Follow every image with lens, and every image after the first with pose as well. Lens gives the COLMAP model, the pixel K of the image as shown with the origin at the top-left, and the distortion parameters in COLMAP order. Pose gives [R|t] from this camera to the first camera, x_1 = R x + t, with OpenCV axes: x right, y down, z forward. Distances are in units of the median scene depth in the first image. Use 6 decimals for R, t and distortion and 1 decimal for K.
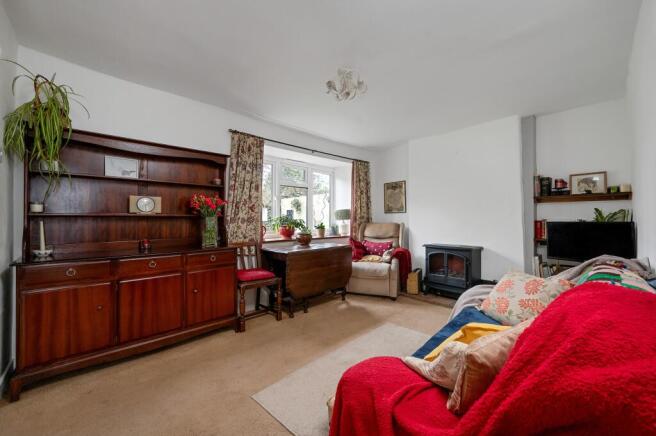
lens RADIAL K [[261.0, 0, 326.4], [0, 261.0, 214.9], [0, 0, 1]] dist [-0.000442, -0.000053]
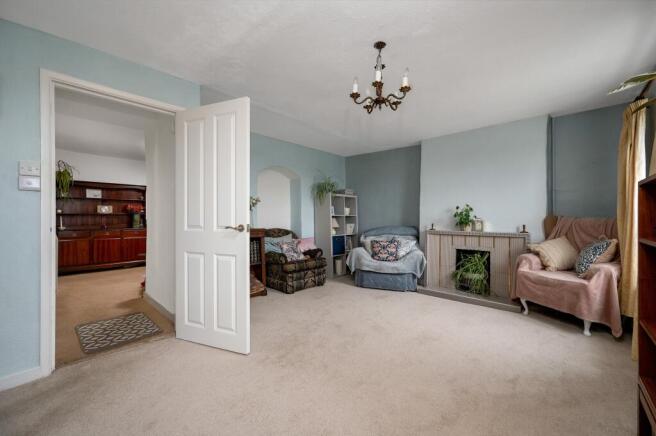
lens RADIAL K [[261.0, 0, 330.5], [0, 261.0, 218.5], [0, 0, 1]] dist [-0.000442, -0.000053]
pose [[0.997394, -0.005048, 0.071977, 1.184093], [0.004711, 0.999977, 0.004853, 0.040240], [-0.072000, -0.004501, 0.997394, -1.512748]]
